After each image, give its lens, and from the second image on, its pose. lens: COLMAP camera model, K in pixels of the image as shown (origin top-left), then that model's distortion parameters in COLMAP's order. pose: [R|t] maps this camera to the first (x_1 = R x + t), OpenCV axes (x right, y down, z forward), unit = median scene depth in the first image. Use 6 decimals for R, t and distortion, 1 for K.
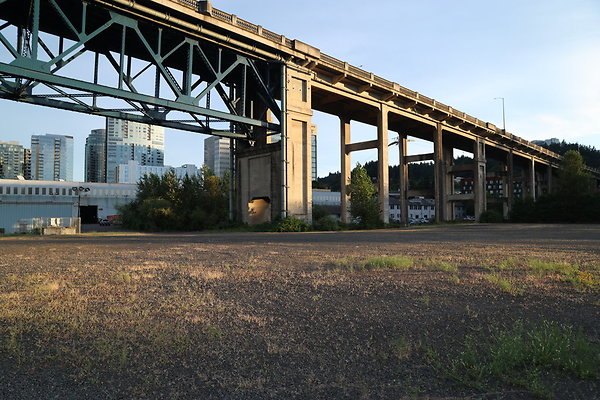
lens RADIAL K [[400.0, 0, 295.3], [0, 400.0, 200.9], [0, 0, 1]] dist [-0.092567, 0.068461]
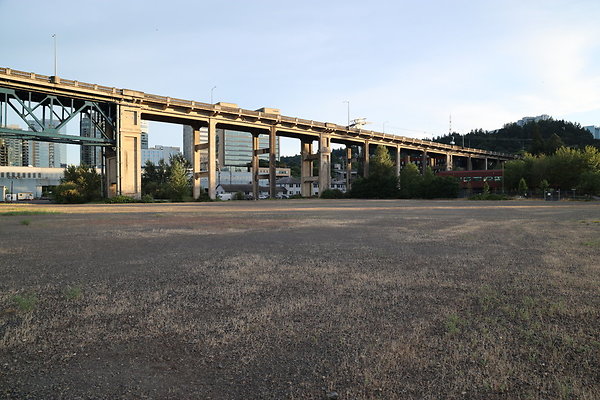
lens RADIAL K [[398.4, 0, 306.6], [0, 398.4, 195.3], [0, 0, 1]] dist [-0.087502, 0.064930]
pose [[0.998770, -0.000824, -0.049572, 0.811313], [0.003387, 0.998660, 0.051633, -0.040234], [0.049463, -0.051737, 0.997435, -0.595185]]
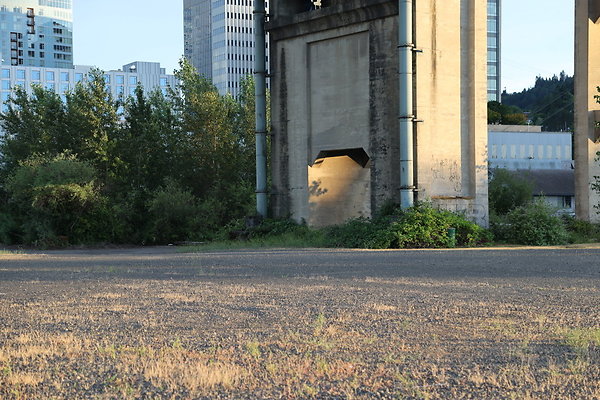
lens RADIAL K [[1096.0, 0, 303.3], [0, 1096.0, 200.3], [0, 0, 1]] dist [0.226746, 0.000000]
pose [[0.992816, -0.006043, -0.119498, -0.003960], [0.010331, 0.999323, 0.035301, 0.000521], [0.119204, -0.036282, 0.992207, 0.019852]]
